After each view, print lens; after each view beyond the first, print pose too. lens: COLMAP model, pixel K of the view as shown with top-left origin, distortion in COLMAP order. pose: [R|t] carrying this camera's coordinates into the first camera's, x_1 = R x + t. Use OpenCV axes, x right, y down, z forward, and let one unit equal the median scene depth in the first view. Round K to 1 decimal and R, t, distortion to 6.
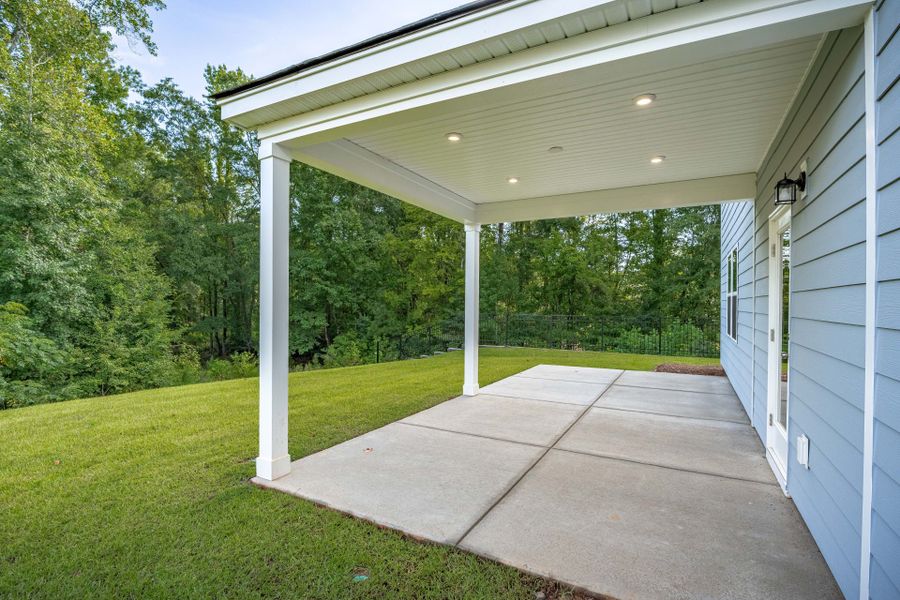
lens RADIAL K [[423.0, 0, 451.6], [0, 423.0, 298.3], [0, 0, 1]] dist [-0.046705, 0.000017]
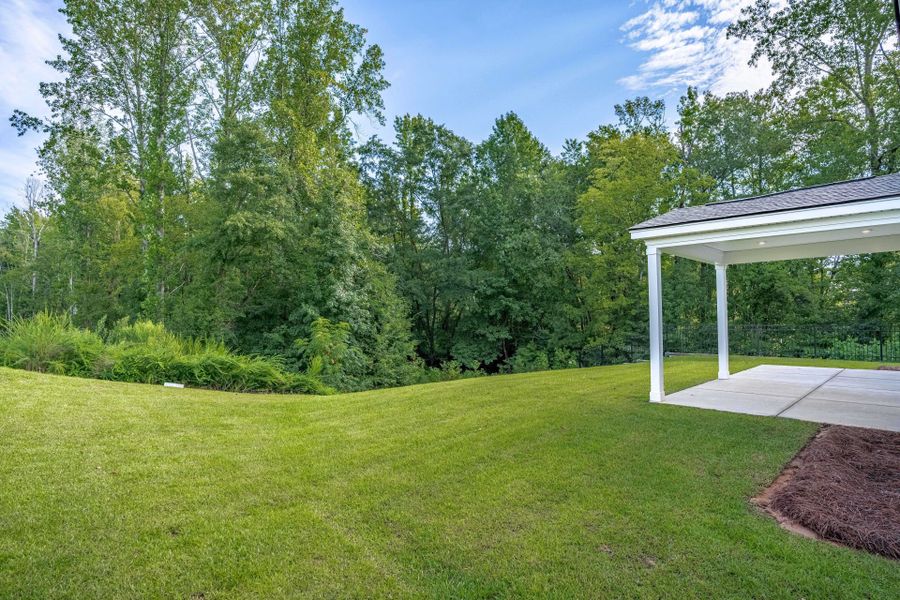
lens RADIAL K [[442.3, 0, 450.0], [0, 442.3, 300.0], [0, 0, 1]] dist [-0.035215, 0.000677]
pose [[0.944673, -0.032259, -0.326423, -0.073313], [0.024016, 0.999284, -0.029252, -0.005625], [0.327133, 0.019794, 0.944771, -0.158954]]
